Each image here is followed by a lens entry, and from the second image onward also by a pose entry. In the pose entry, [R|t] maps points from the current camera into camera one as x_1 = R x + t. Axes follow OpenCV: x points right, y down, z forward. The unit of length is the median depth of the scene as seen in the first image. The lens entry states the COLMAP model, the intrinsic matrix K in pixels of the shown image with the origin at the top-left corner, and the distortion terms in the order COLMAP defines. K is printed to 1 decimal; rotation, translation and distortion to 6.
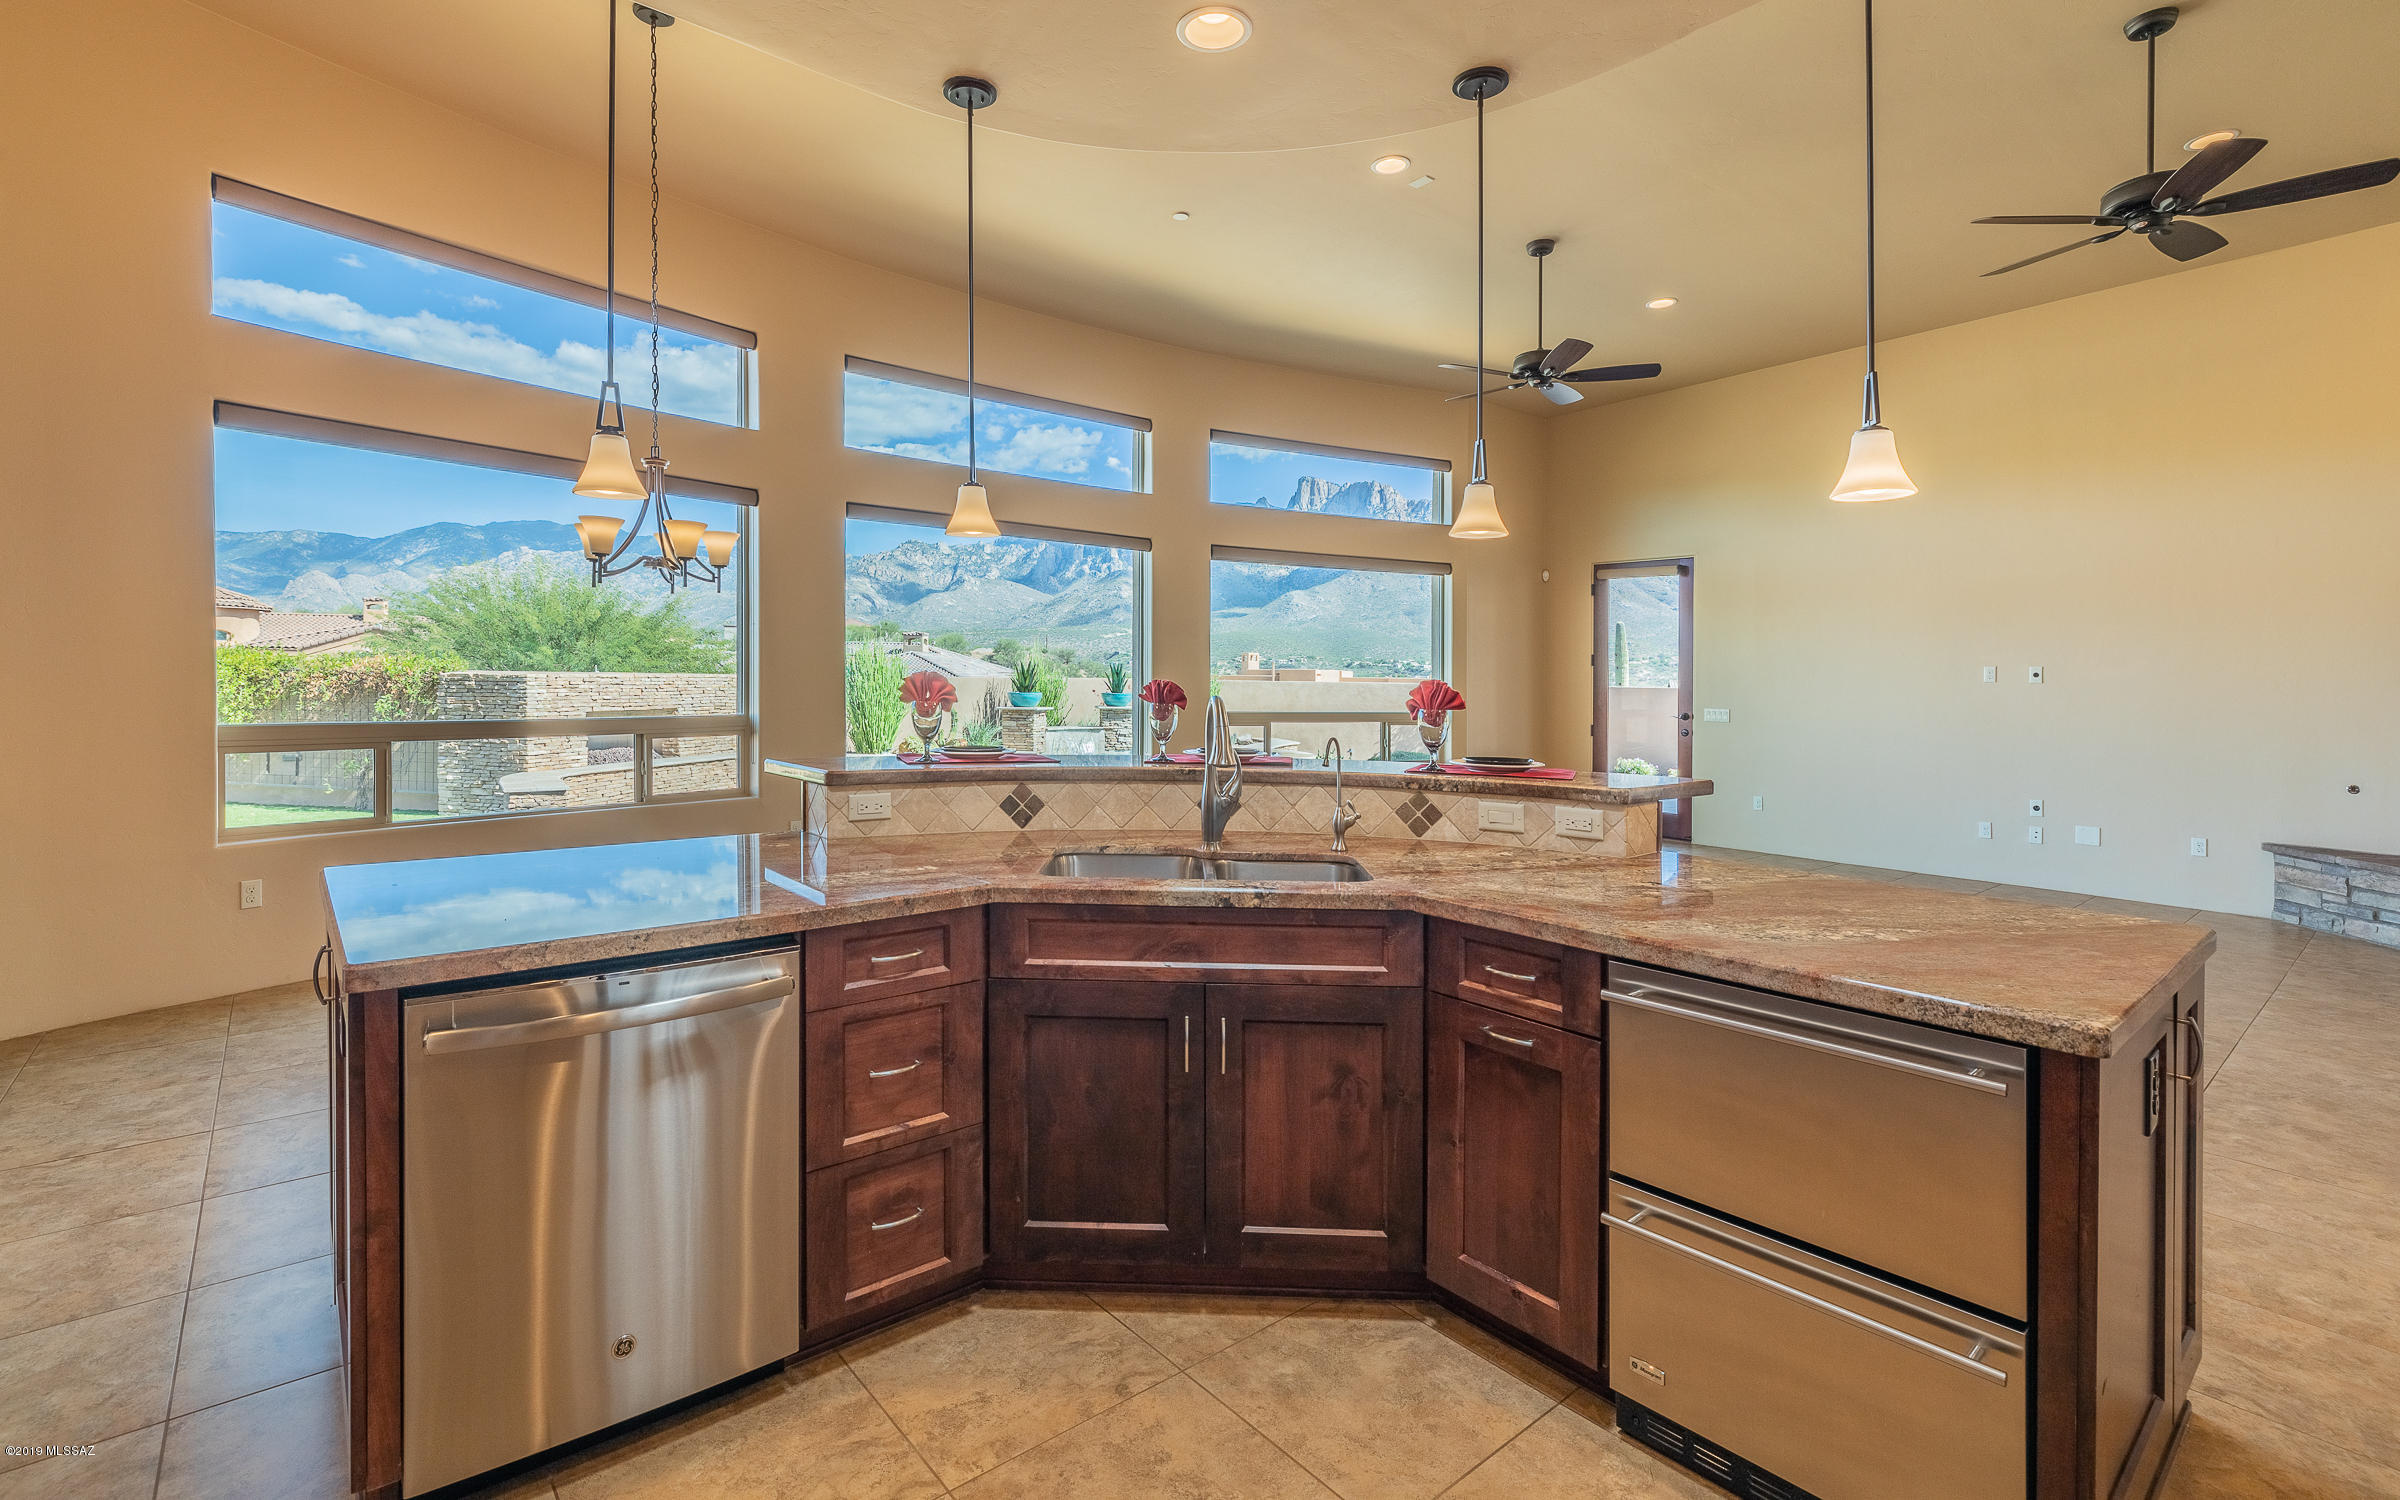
lens RADIAL K [[1085.0, 0, 1160.7], [0, 1085.0, 659.2], [0, 0, 1]] dist [-0.002474, 0.001411]
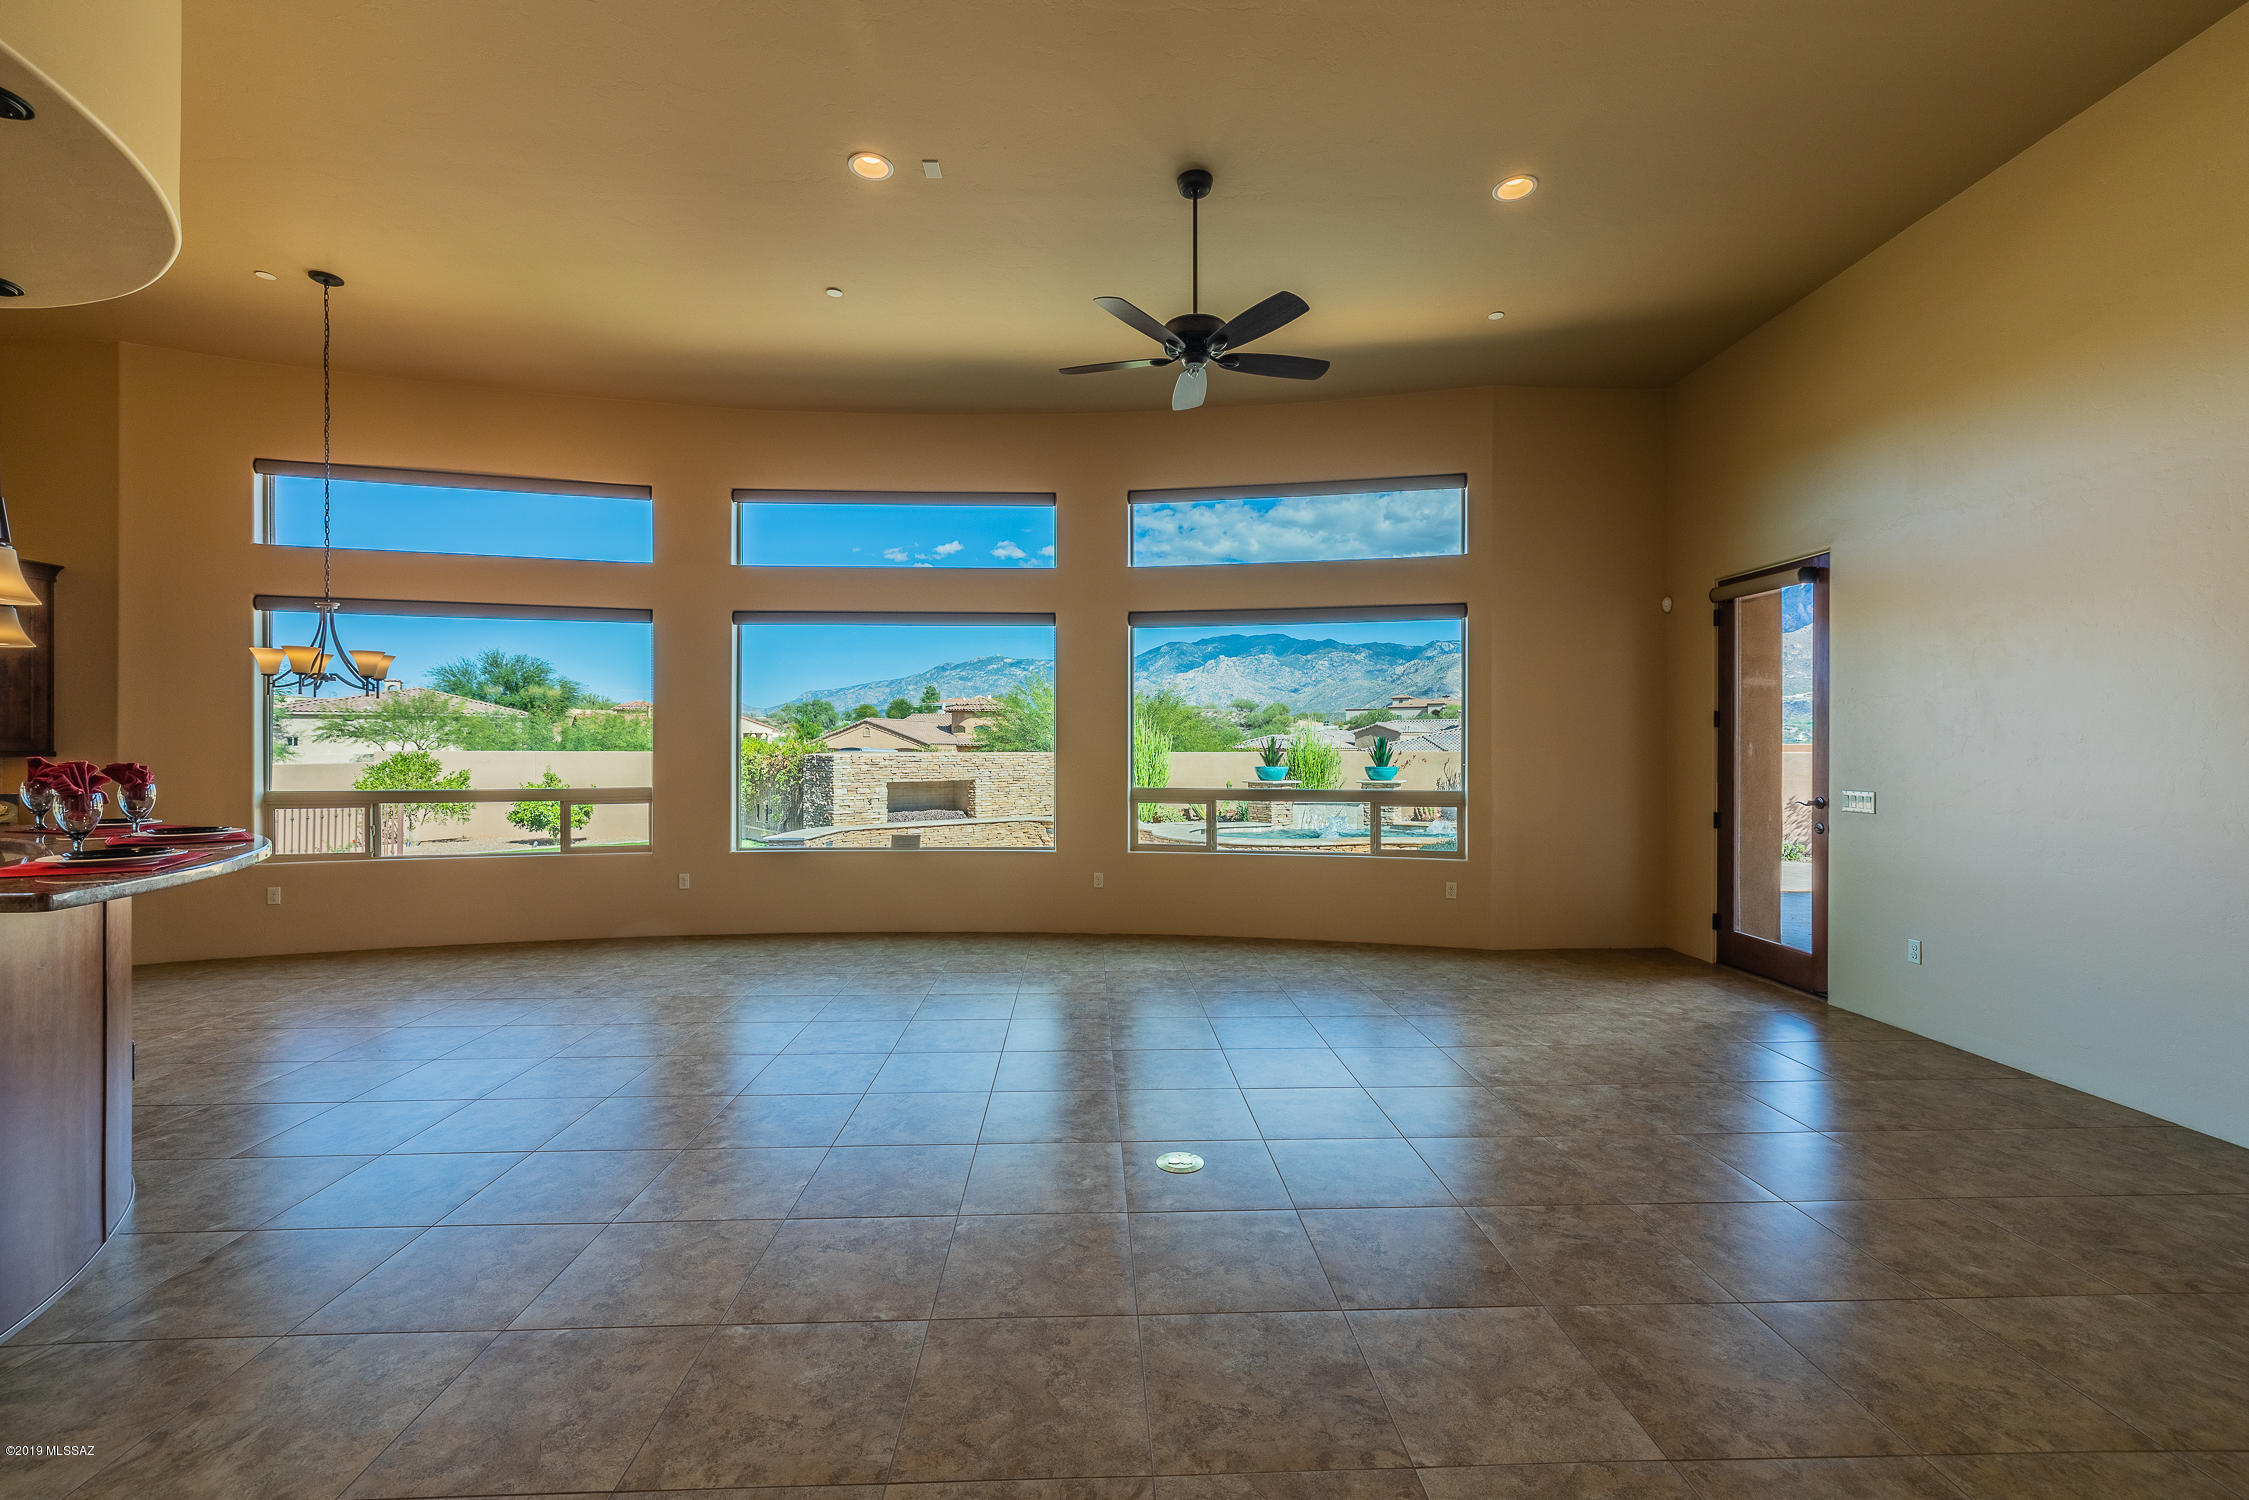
lens RADIAL K [[947.1, 0, 1116.2], [0, 947.1, 738.5], [0, 0, 1]] dist [0.002277, 0.001079]
pose [[0.796168, -0.020635, -0.604723, 0.557177], [0.022259, 0.999741, -0.004807, 0.009170], [0.604665, -0.009633, 0.796421, 0.343296]]
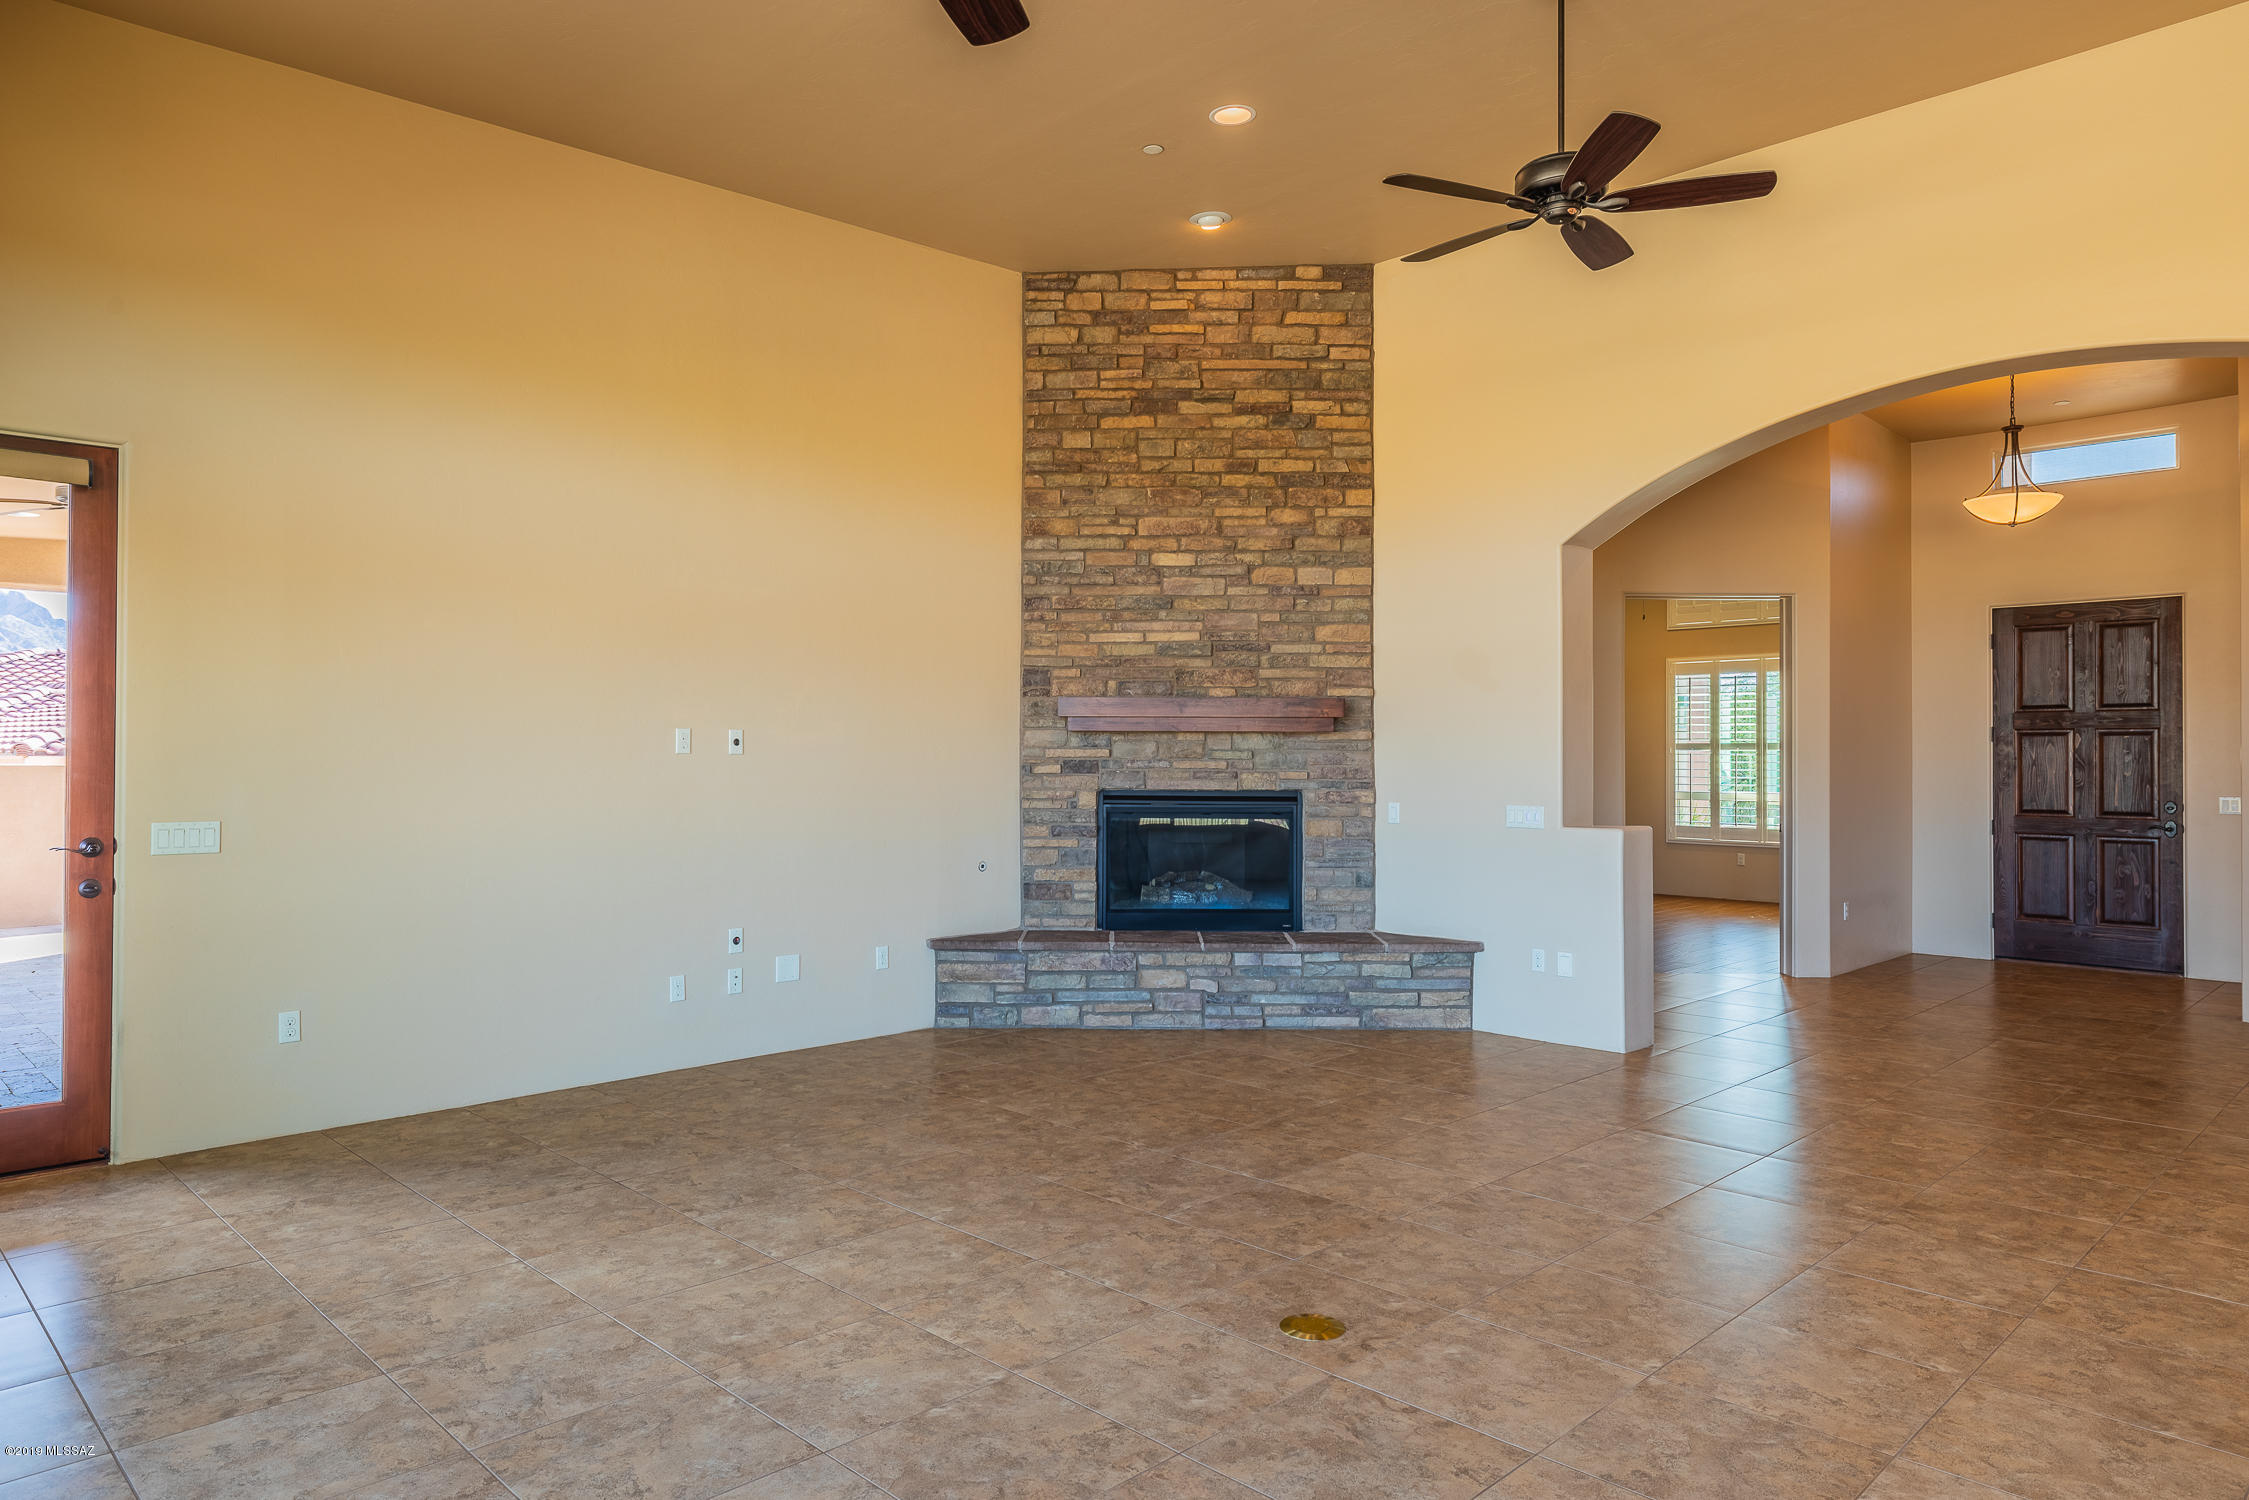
lens RADIAL K [[1401.8, 0, 1123.6], [0, 1401.8, 733.6], [0, 0, 1]] dist [0.022705, -0.007488]
pose [[-0.099183, -0.000518, 0.995069, -0.074837], [-0.020955, 0.999779, -0.001568, 0.004863], [-0.994849, -0.021007, -0.099172, 0.768183]]
